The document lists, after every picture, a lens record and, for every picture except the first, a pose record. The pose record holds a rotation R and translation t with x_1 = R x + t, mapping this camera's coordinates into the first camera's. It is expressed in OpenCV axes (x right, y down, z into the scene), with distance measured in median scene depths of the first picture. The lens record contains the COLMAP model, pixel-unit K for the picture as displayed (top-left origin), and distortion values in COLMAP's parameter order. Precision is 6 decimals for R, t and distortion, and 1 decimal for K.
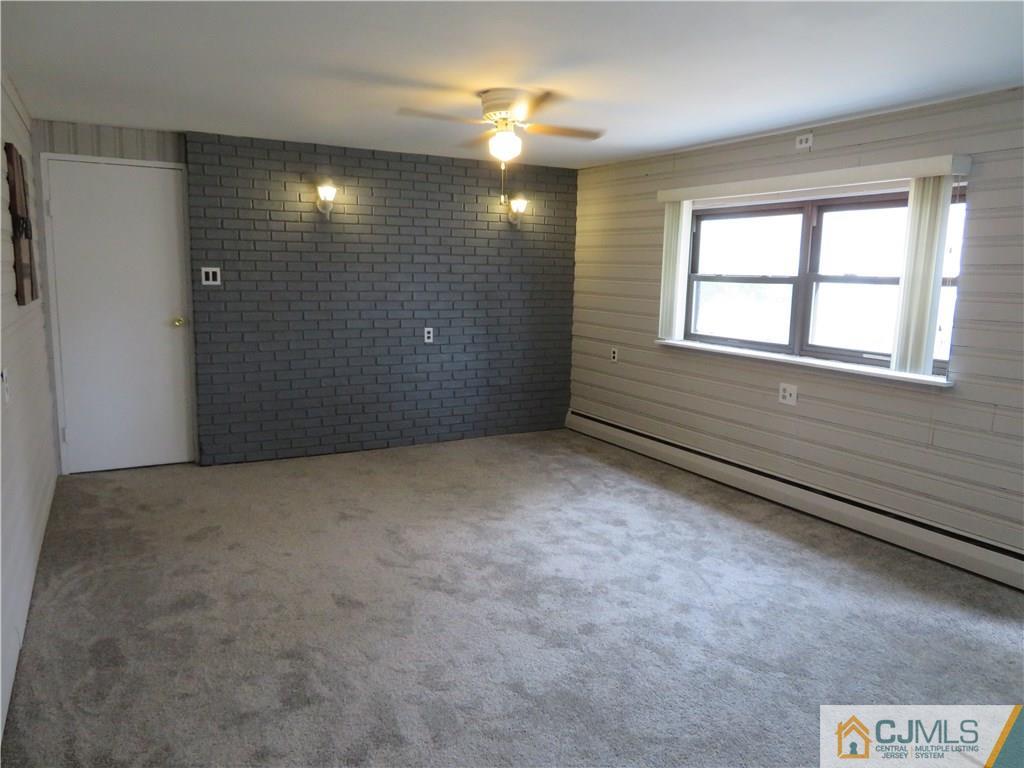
lens RADIAL K [[735.7, 0, 512.0], [0, 735.7, 384.0], [0, 0, 1]] dist [-0.008668, 0.003120]
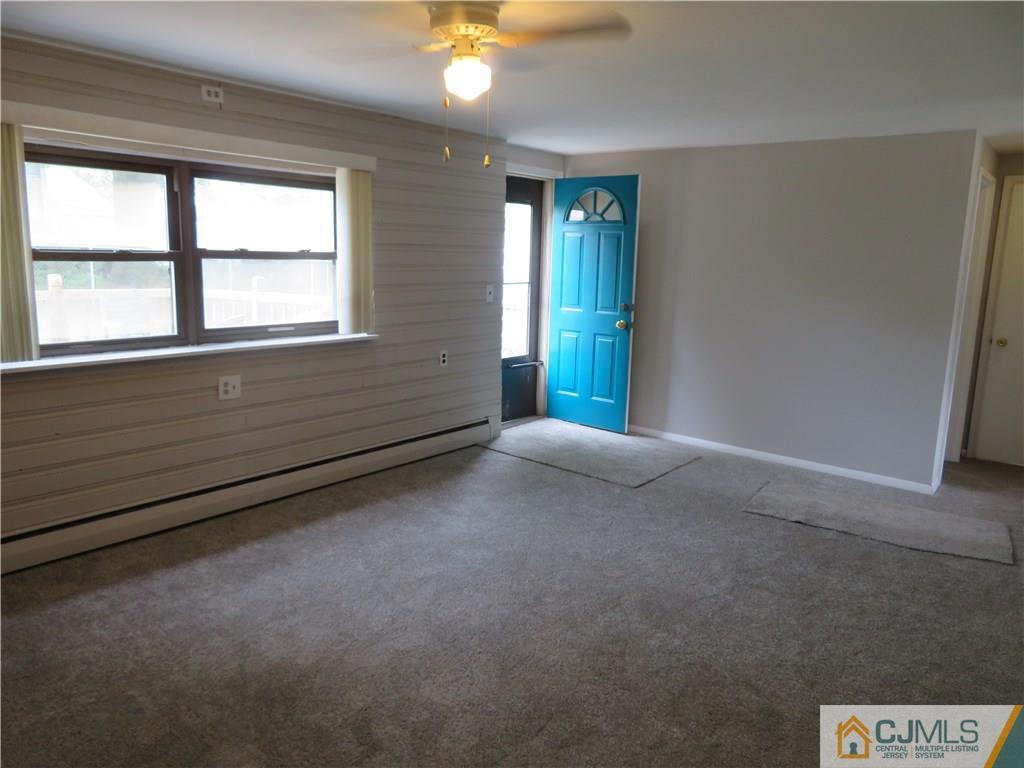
lens RADIAL K [[735.7, 0, 512.0], [0, 735.7, 384.0], [0, 0, 1]] dist [-0.008668, 0.003120]
pose [[-0.378201, -0.187807, 0.906472, -0.549773], [0.113397, 0.962431, 0.246712, -0.169325], [-0.918752, 0.196098, -0.342696, 0.995005]]
